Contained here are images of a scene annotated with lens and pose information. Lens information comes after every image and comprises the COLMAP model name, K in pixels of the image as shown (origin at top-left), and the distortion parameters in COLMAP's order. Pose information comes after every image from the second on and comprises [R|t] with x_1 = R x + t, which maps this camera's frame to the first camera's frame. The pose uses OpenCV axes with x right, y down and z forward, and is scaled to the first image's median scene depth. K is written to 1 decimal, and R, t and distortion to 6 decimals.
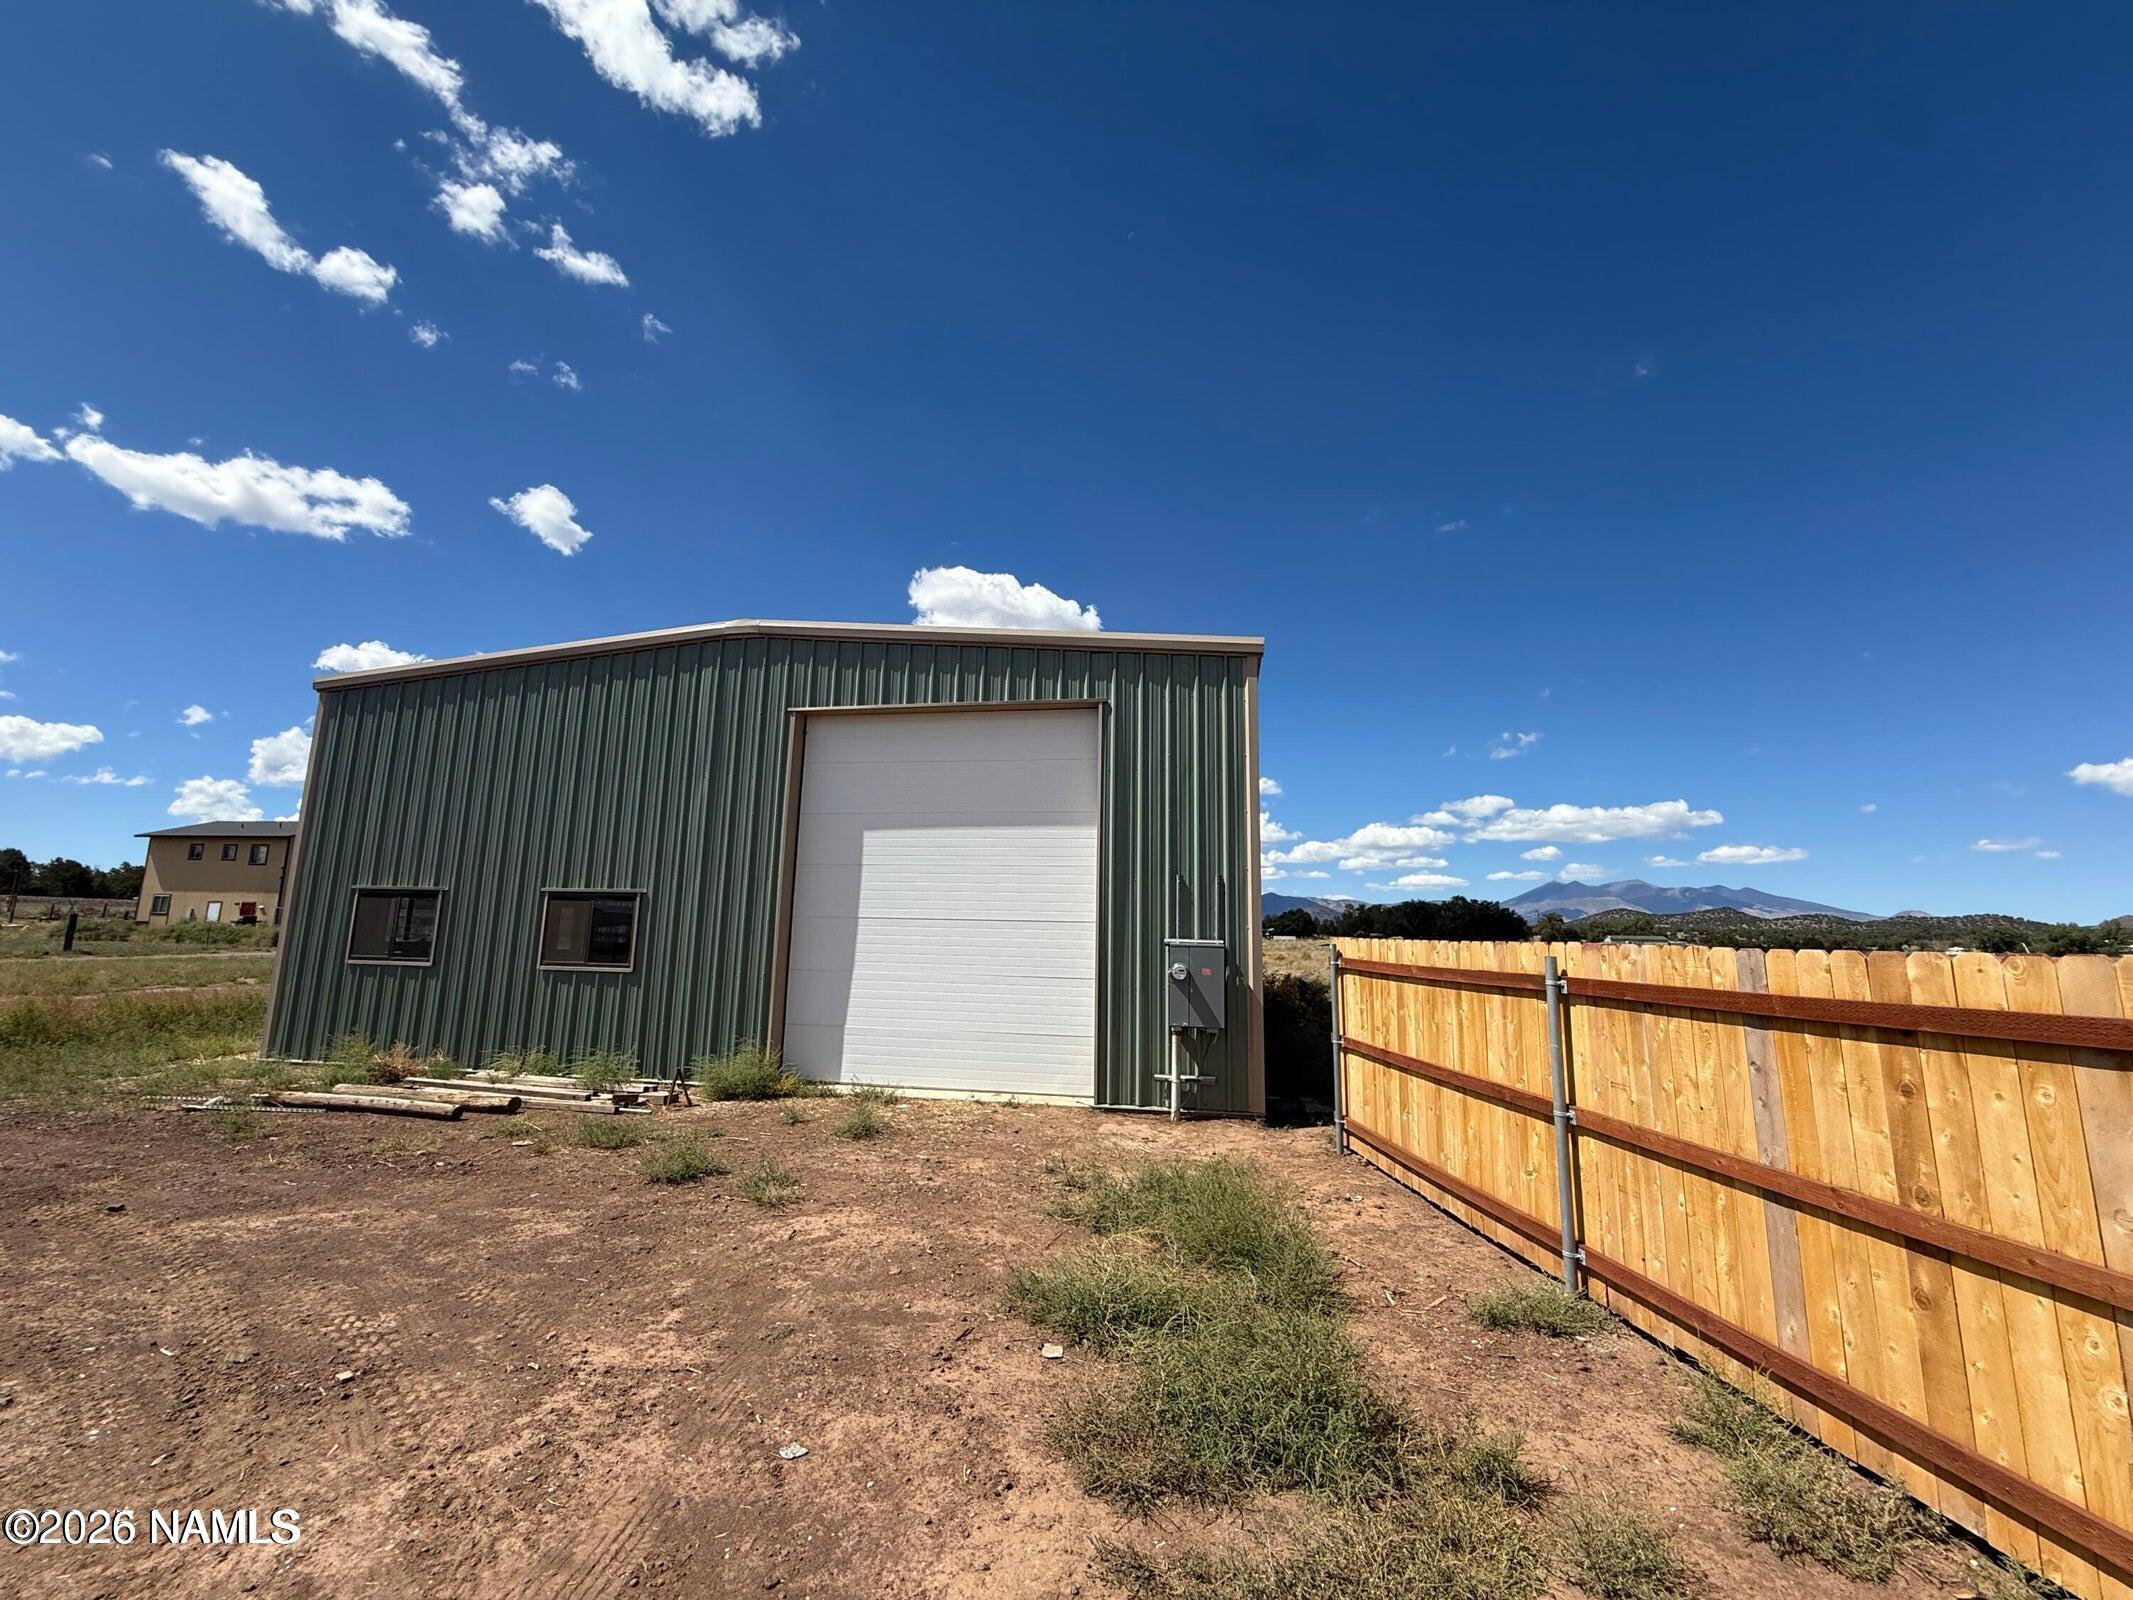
lens RADIAL K [[850.1, 0, 1066.5], [0, 850.1, 800.0], [0, 0, 1]] dist [0.000152, 0.000418]
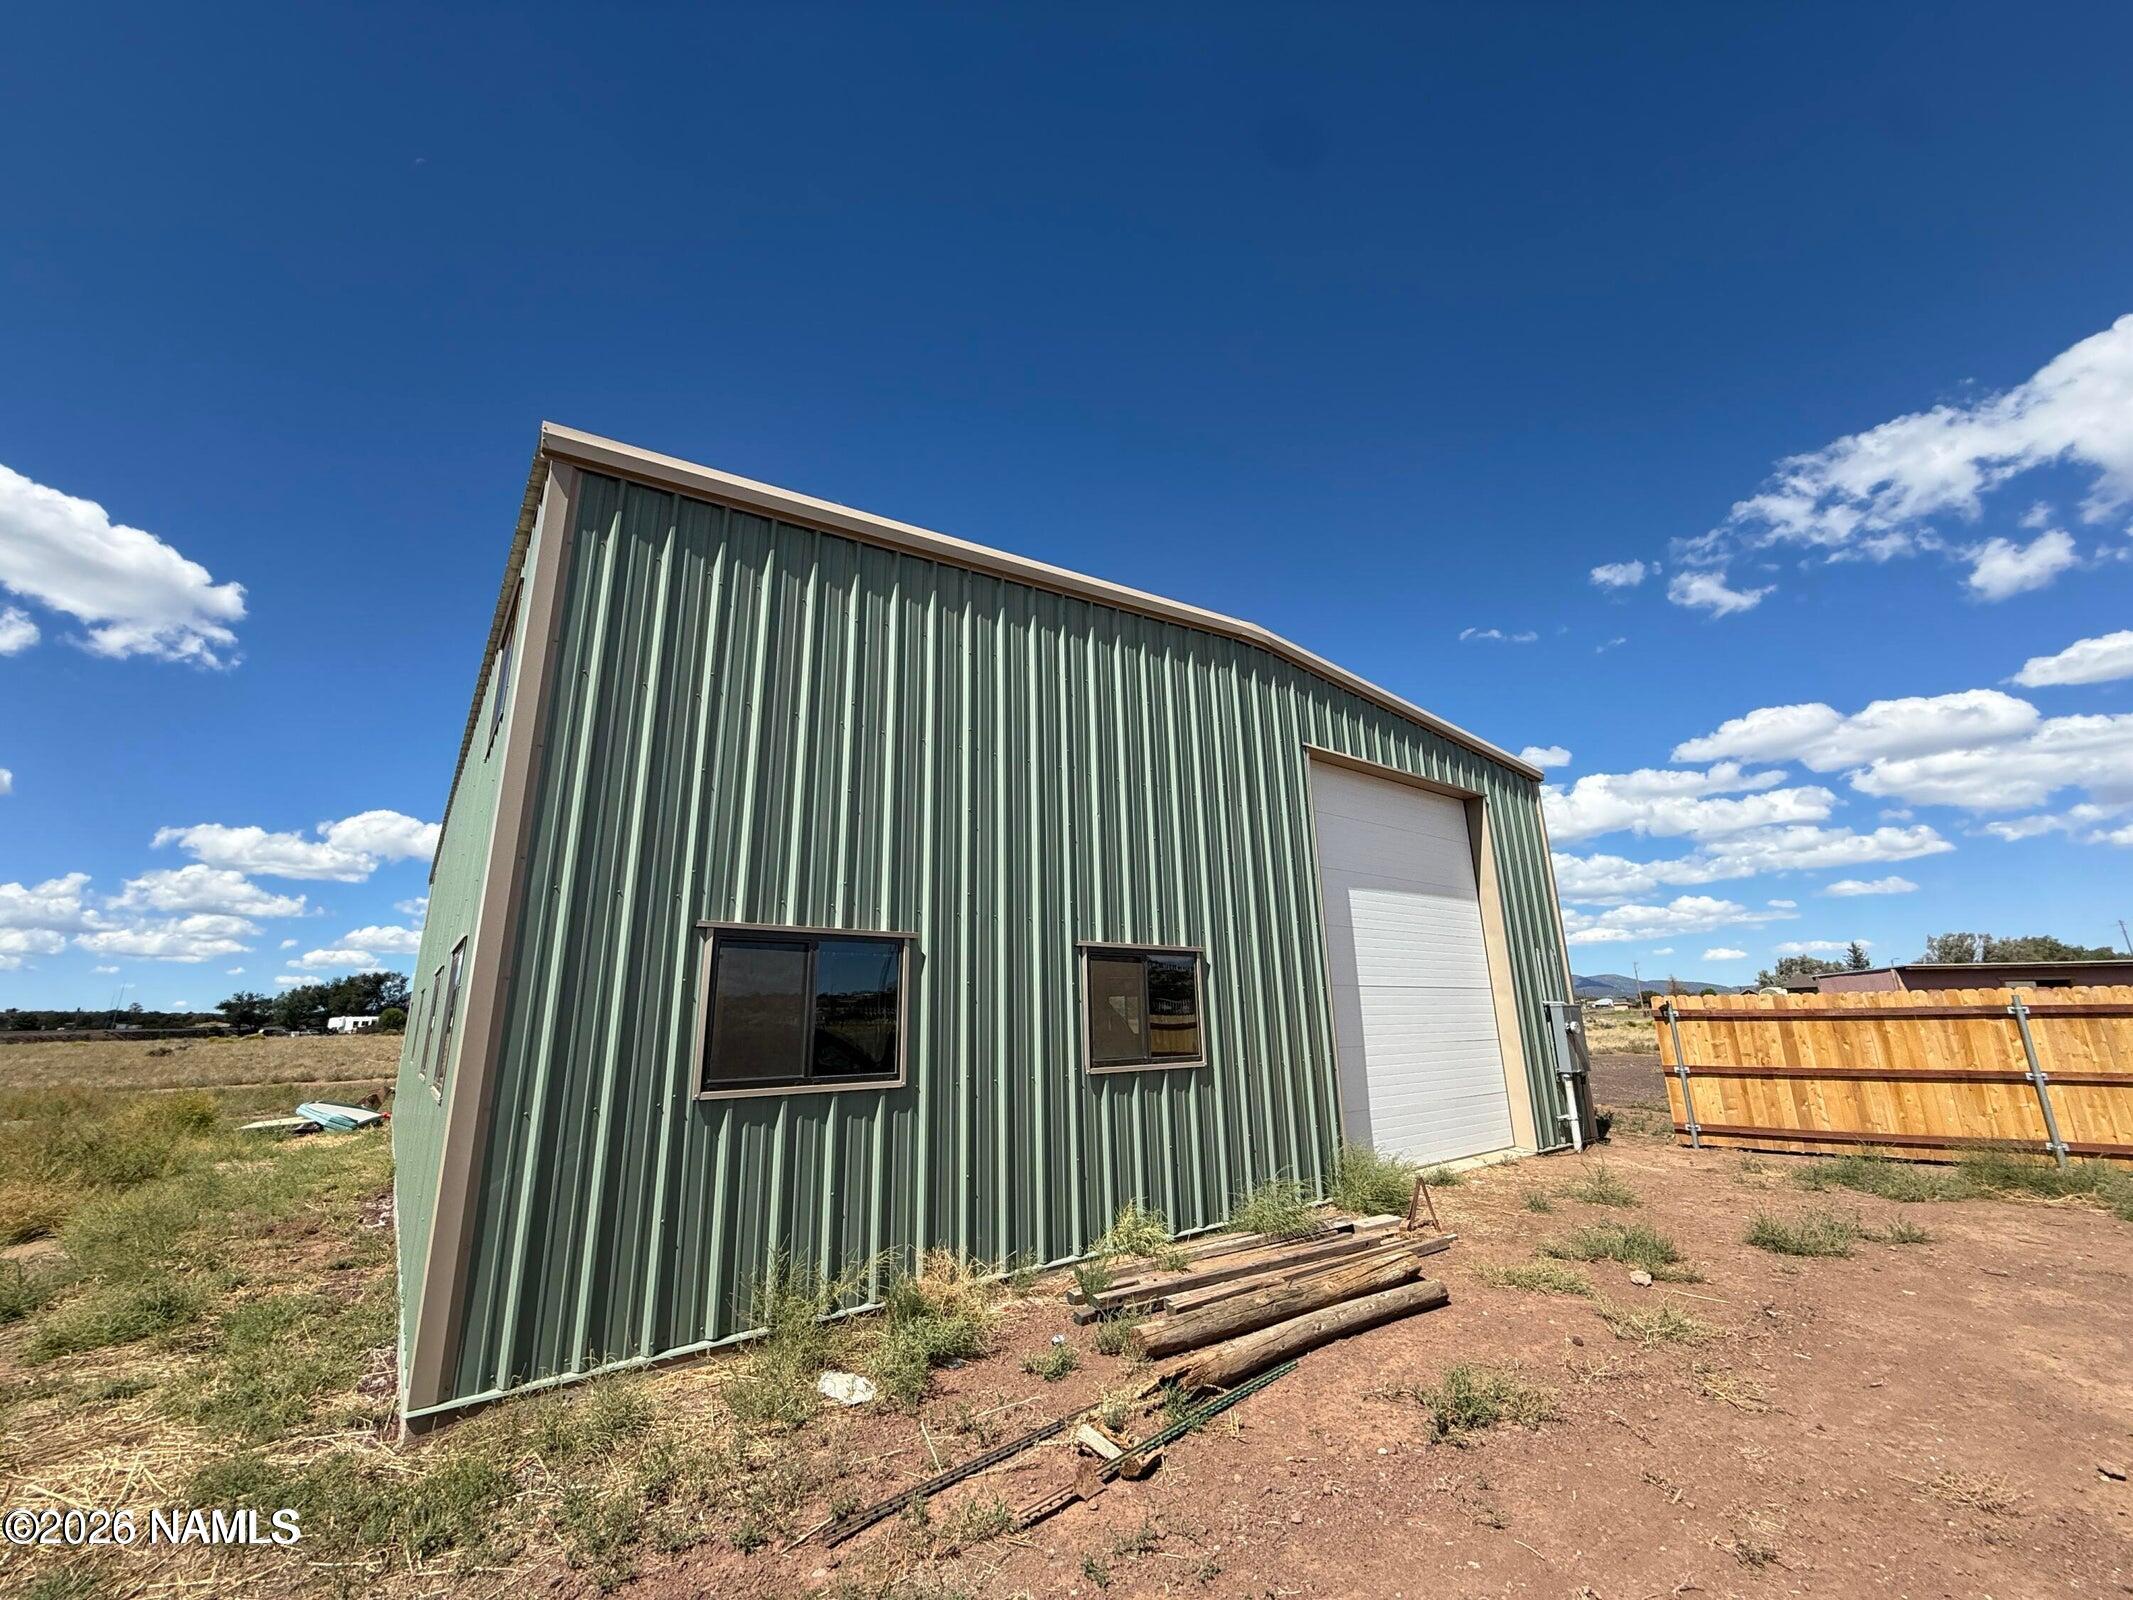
lens RADIAL K [[850.1, 0, 1066.5], [0, 850.1, 800.0], [0, 0, 1]] dist [0.000152, 0.000418]
pose [[0.686211, 0.150115, 0.711744, -1.120044], [-0.082127, 0.988206, -0.129244, 0.084821], [-0.722751, 0.030235, 0.690446, 0.585231]]
